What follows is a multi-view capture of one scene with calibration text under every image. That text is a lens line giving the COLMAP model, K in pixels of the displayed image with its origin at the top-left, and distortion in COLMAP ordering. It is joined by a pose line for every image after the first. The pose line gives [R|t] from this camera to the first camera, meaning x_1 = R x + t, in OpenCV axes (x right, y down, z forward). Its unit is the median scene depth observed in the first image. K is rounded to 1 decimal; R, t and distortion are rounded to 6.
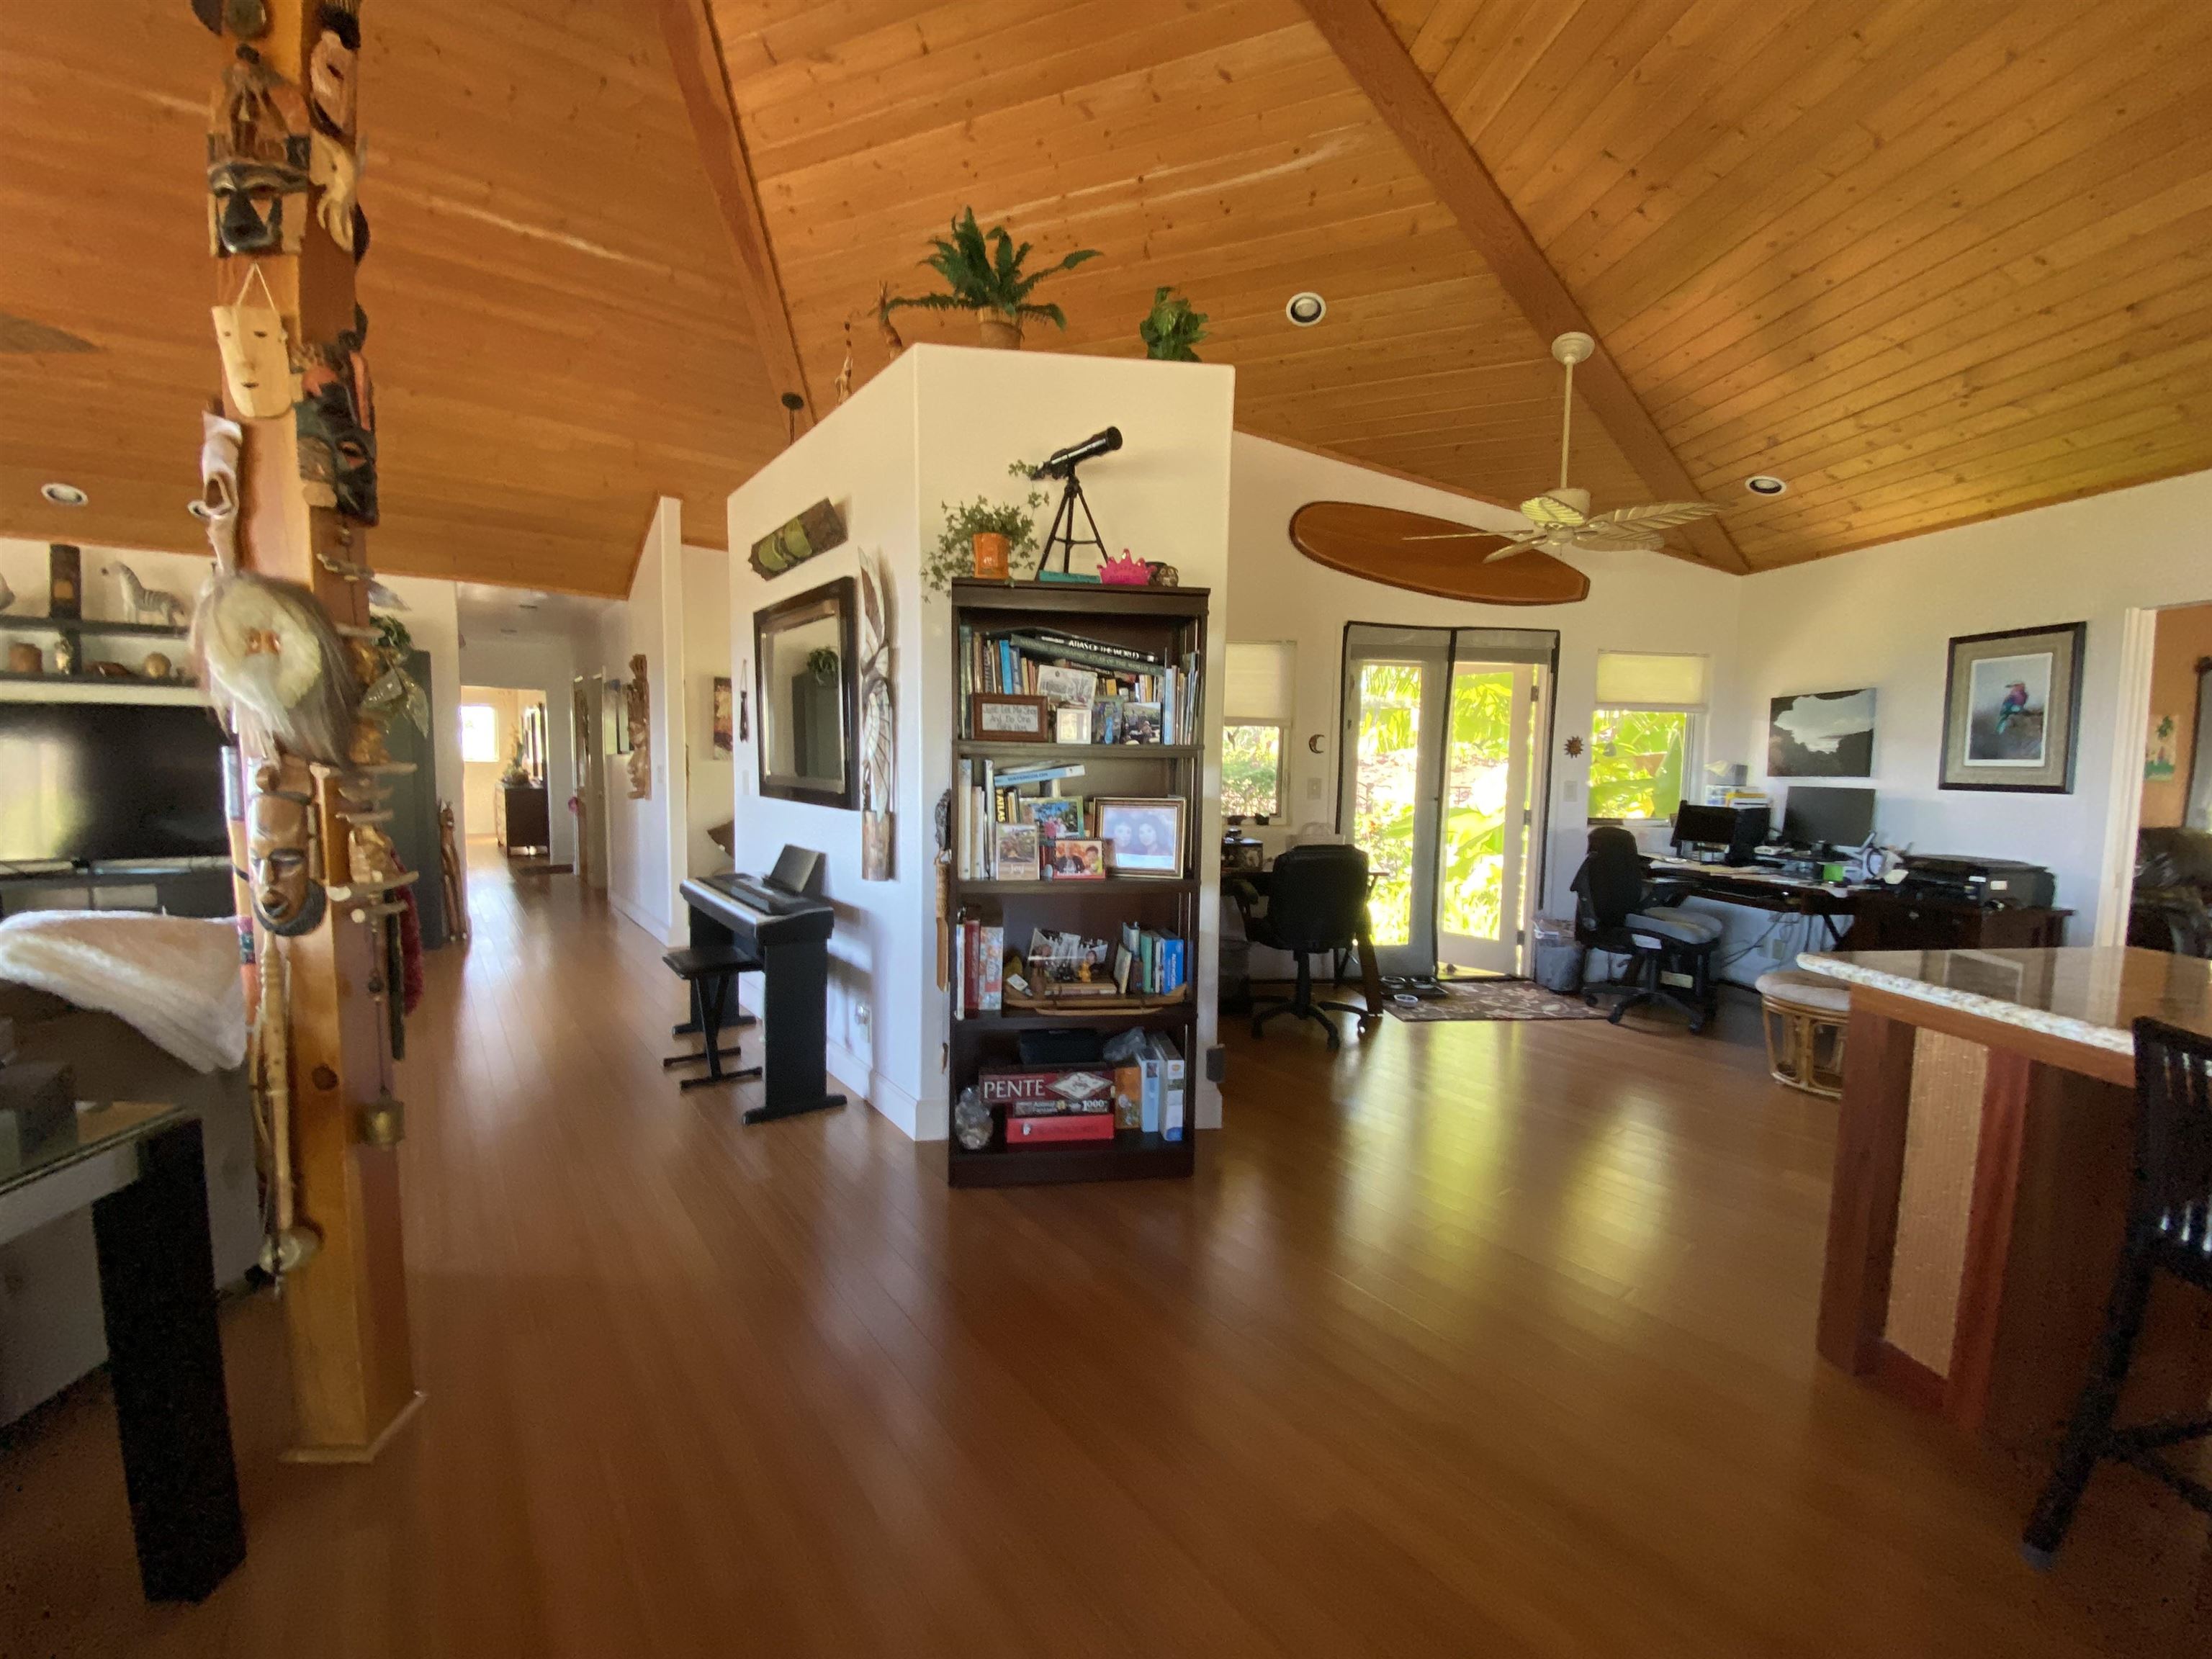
lens RADIAL K [[902.4, 0, 1109.1], [0, 902.4, 827.1], [0, 0, 1]] dist [0.021162, -0.020282]
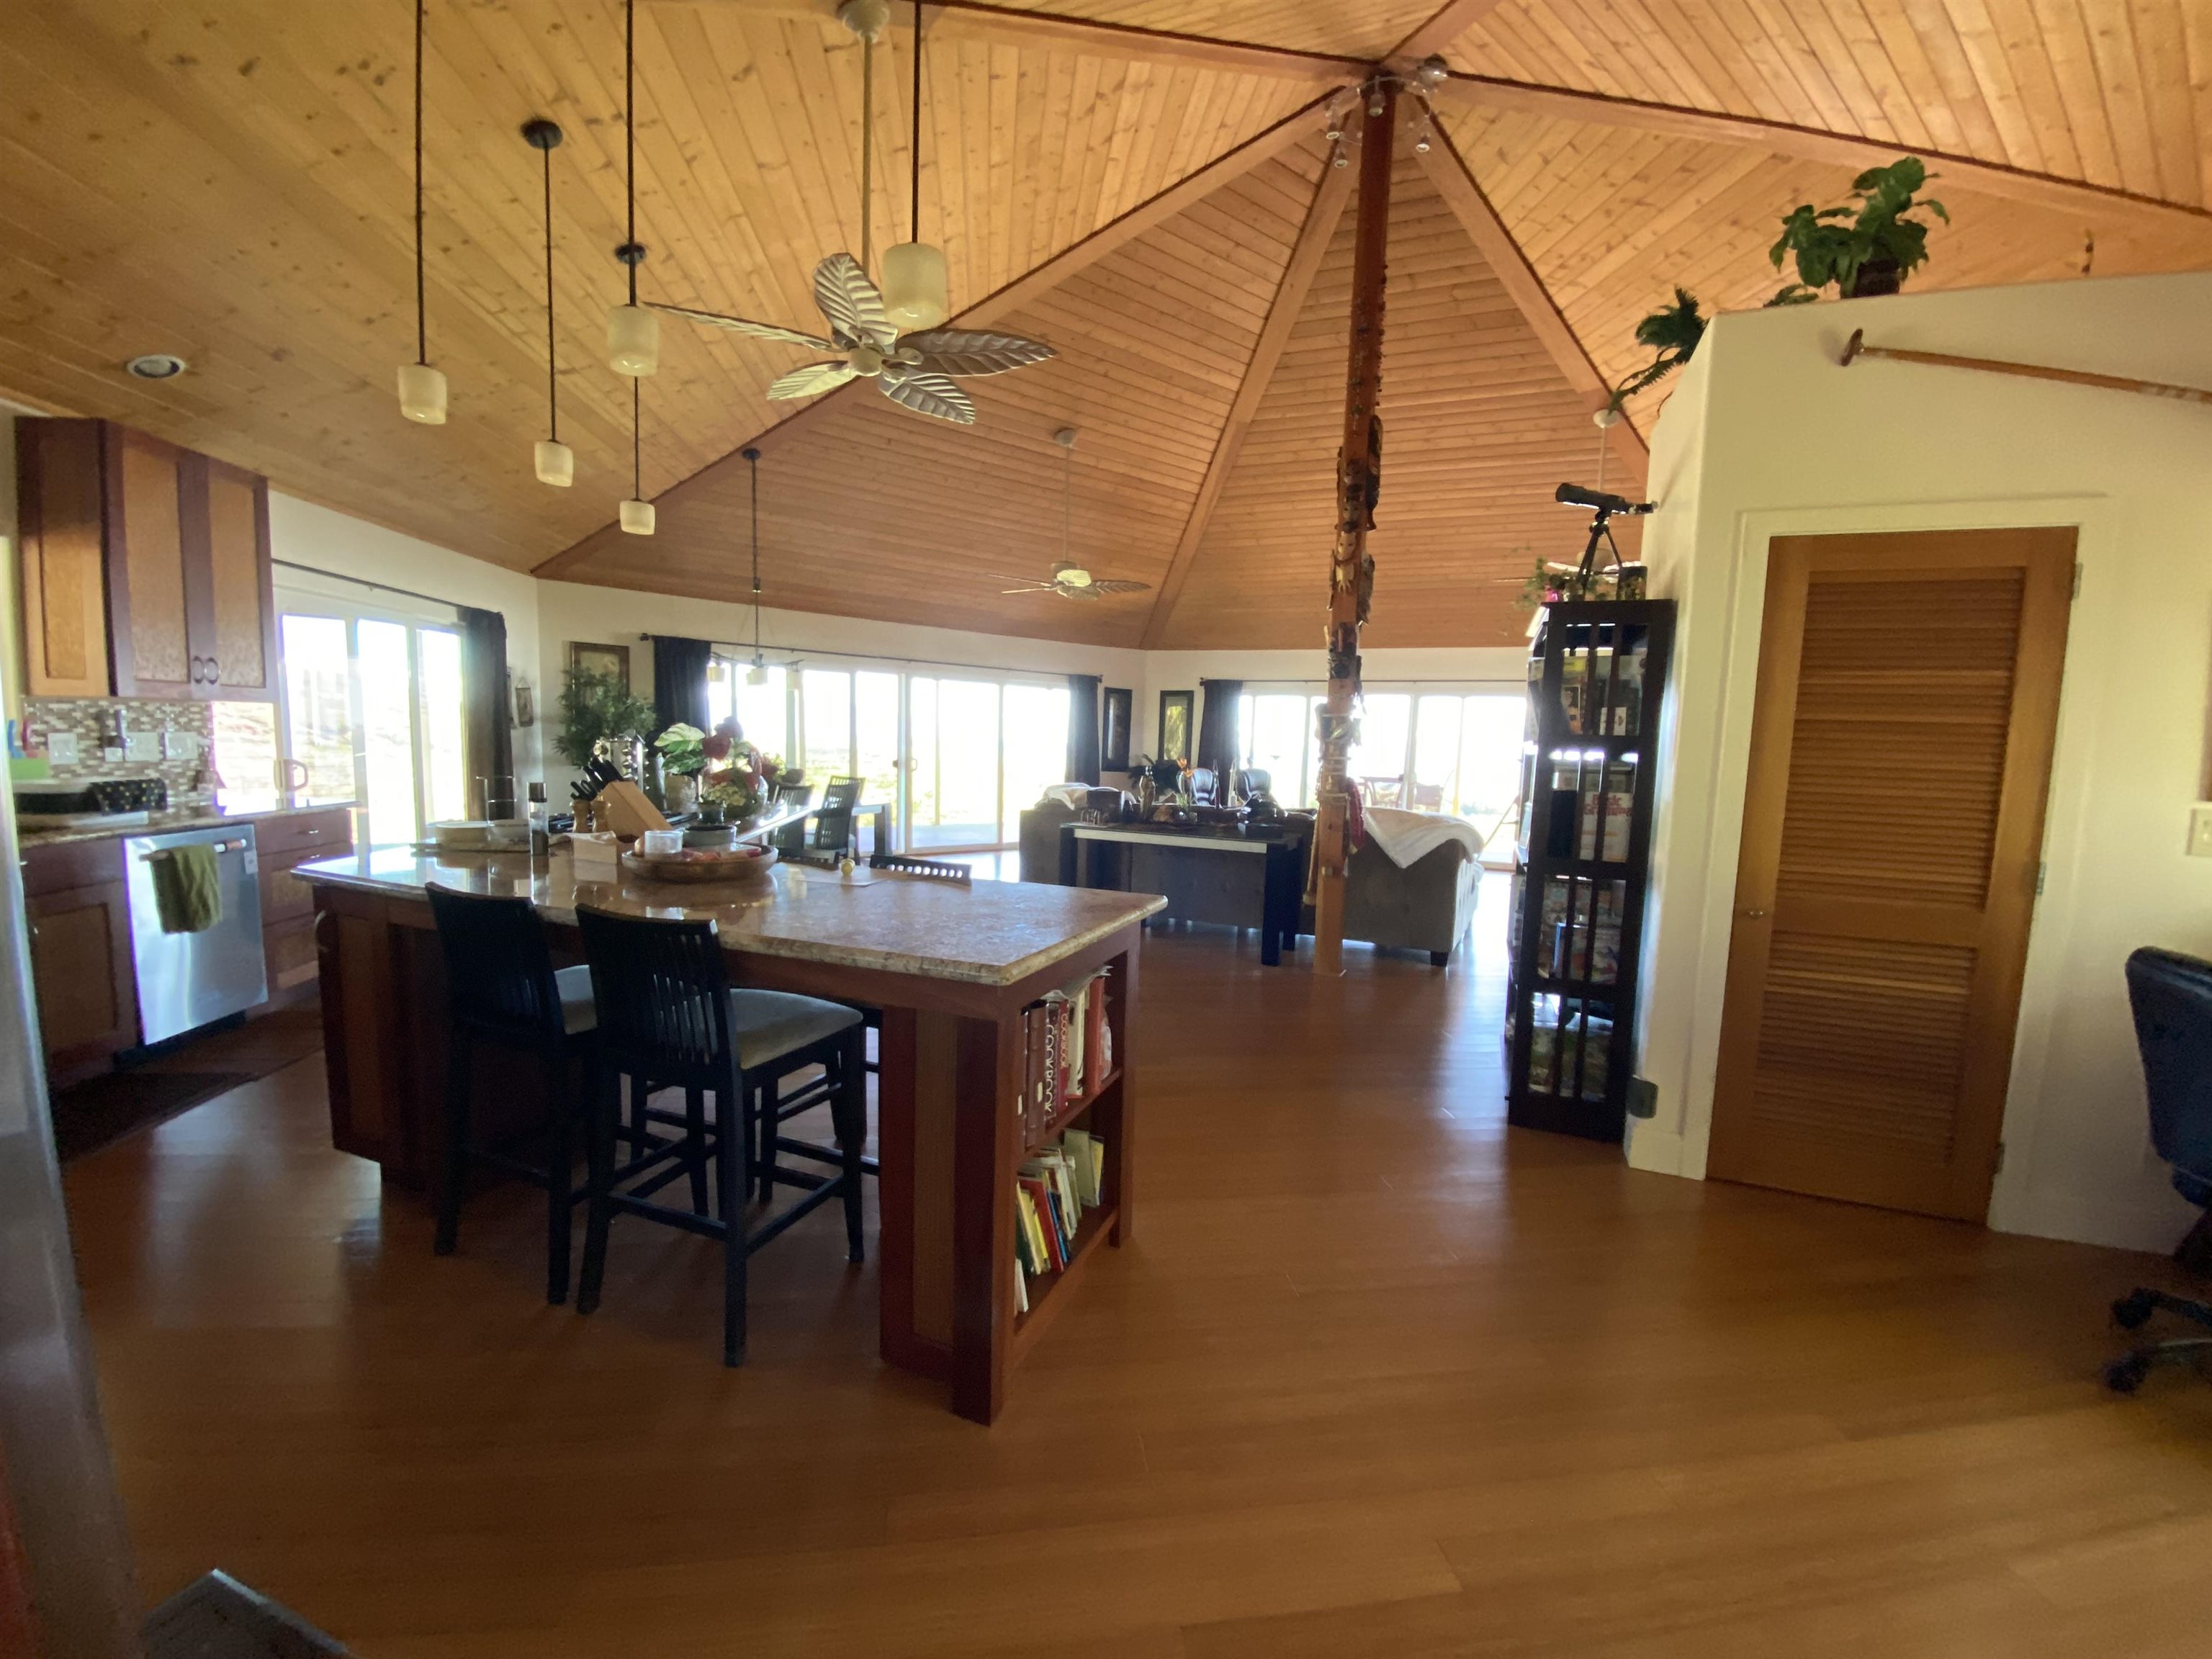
lens RADIAL K [[884.4, 0, 1106.0], [0, 884.4, 829.5], [0, 0, 1]] dist [0.001788, -0.005333]
pose [[-0.488622, 0.049292, -0.871102, 2.187947], [-0.105903, 0.987670, 0.115292, -0.086004], [0.866044, 0.148587, -0.477377, 1.757221]]
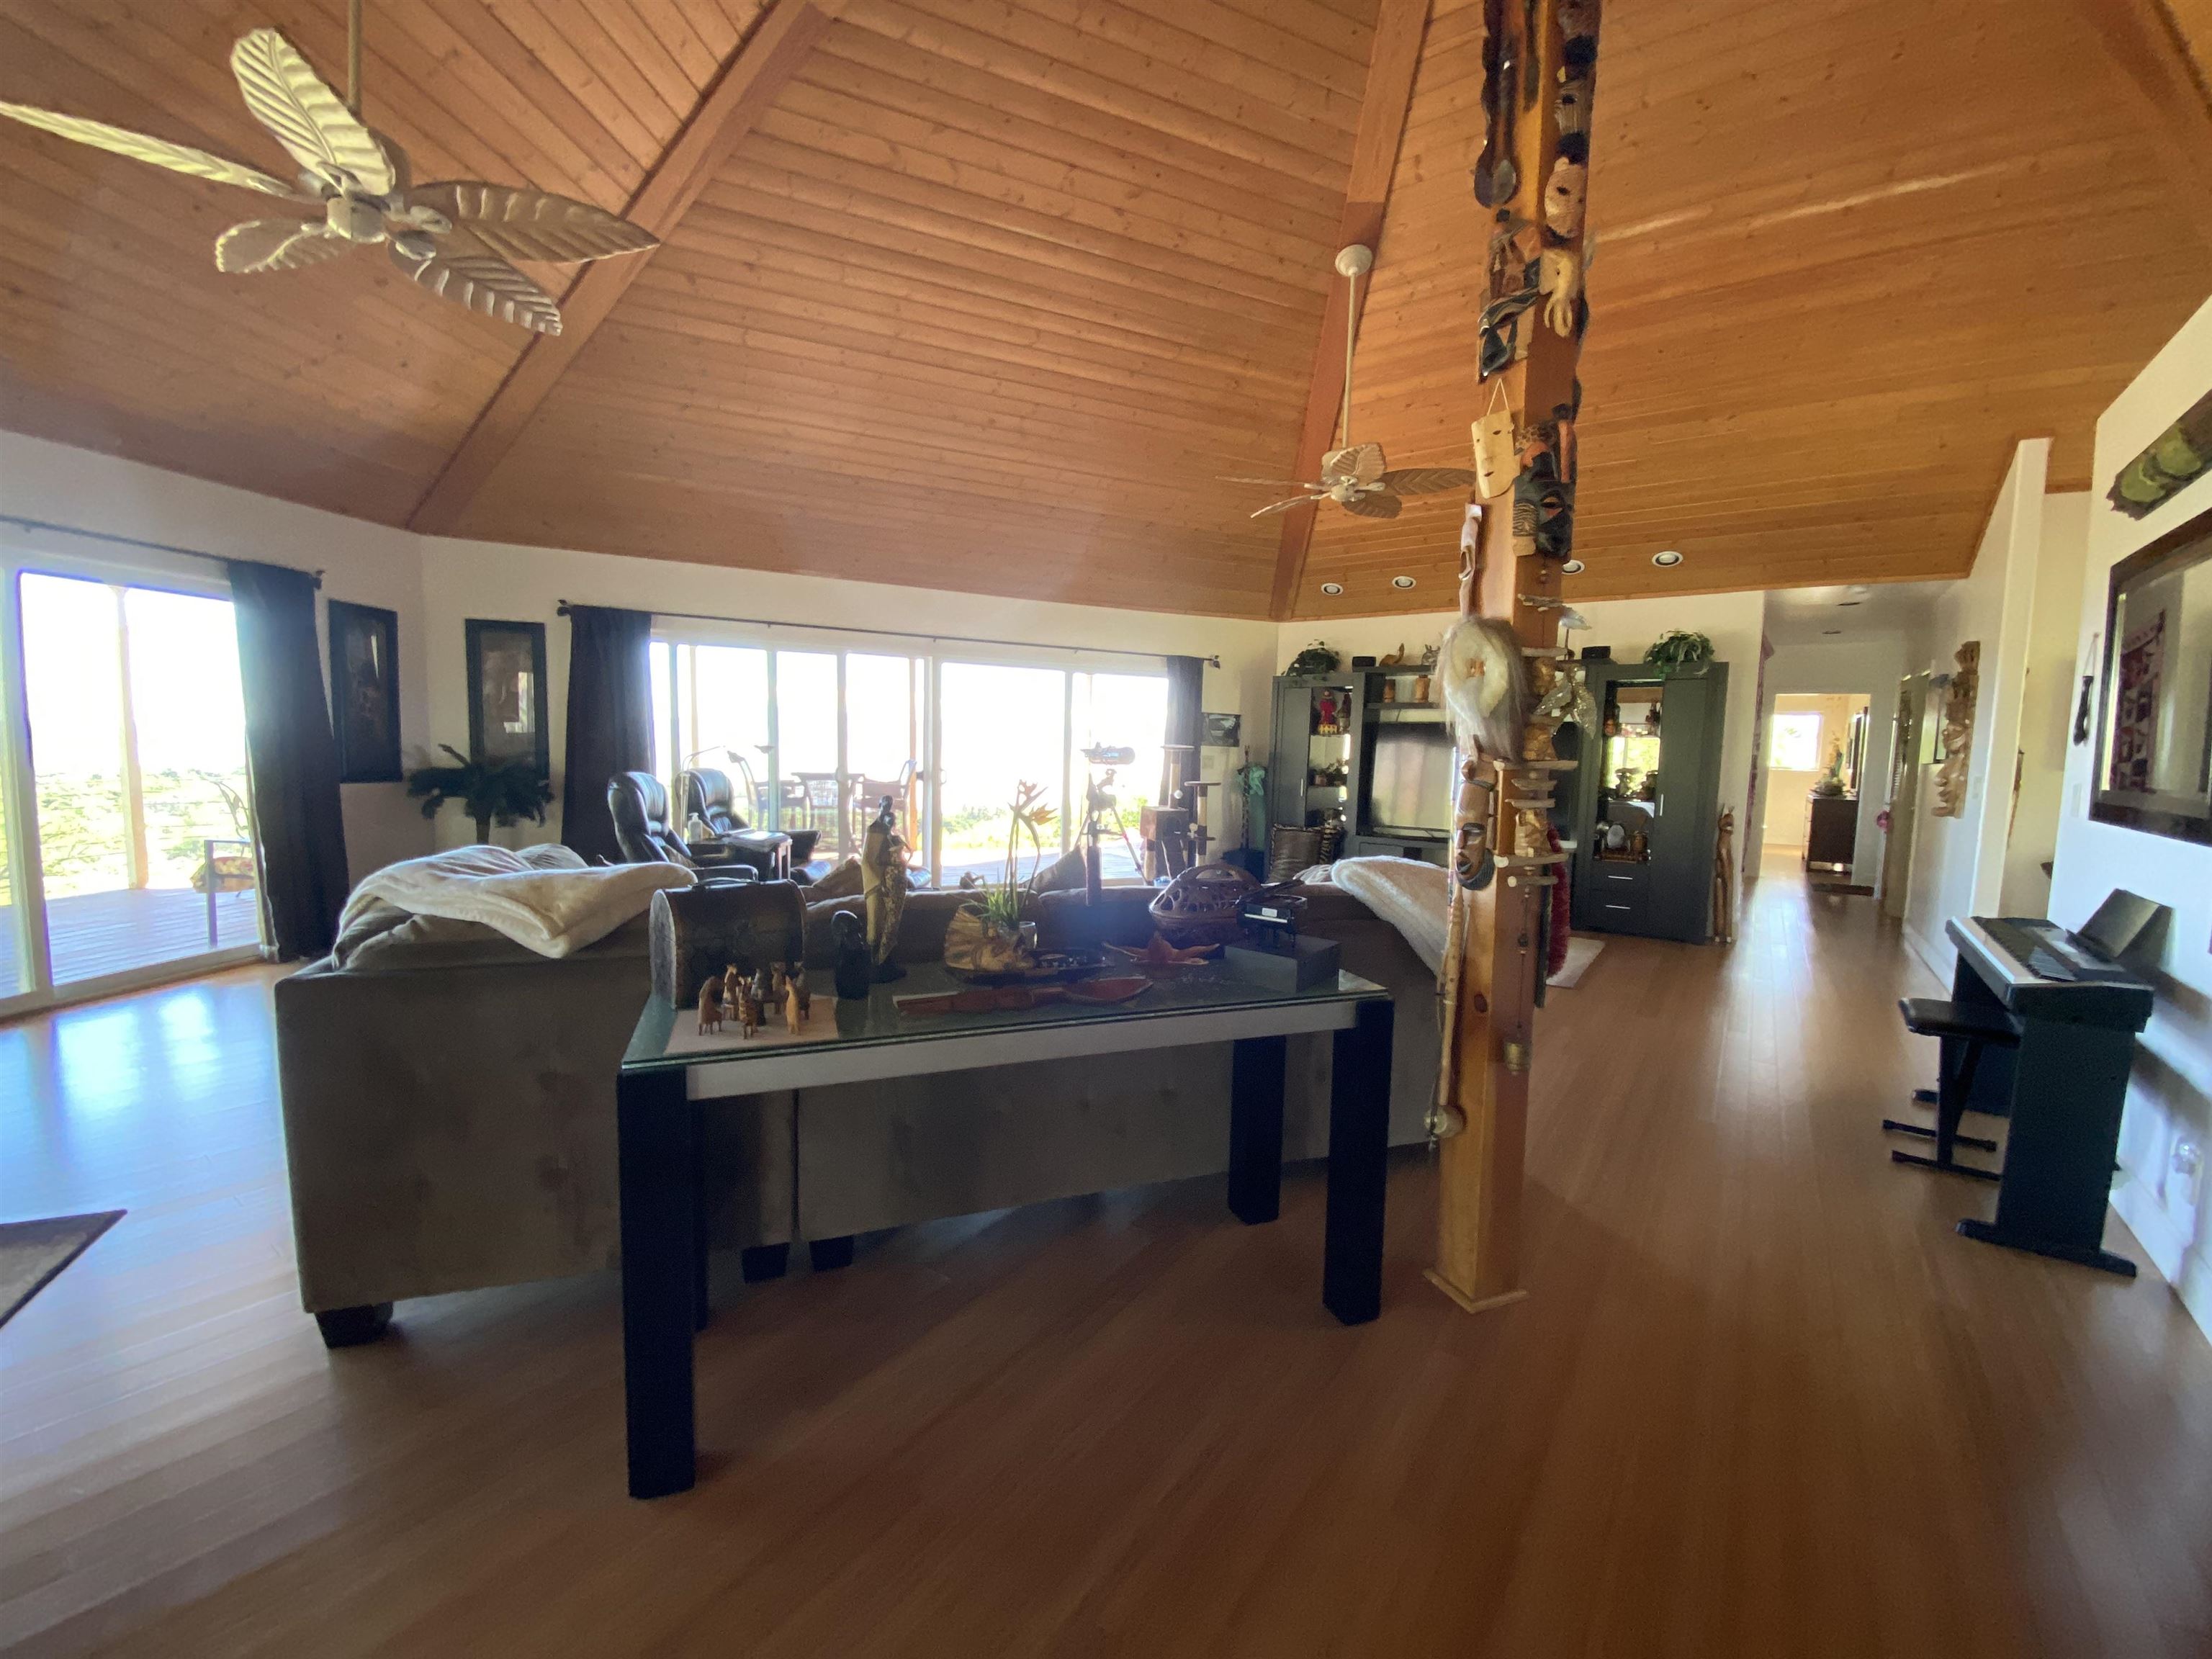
lens RADIAL K [[902.4, 0, 1109.1], [0, 902.4, 827.1], [0, 0, 1]] dist [0.021162, -0.020282]
pose [[0.290617, 0.077079, -0.953730, 0.179304], [-0.087915, 0.994685, 0.053600, 0.004986], [0.952792, 0.068270, 0.295849, 0.091744]]
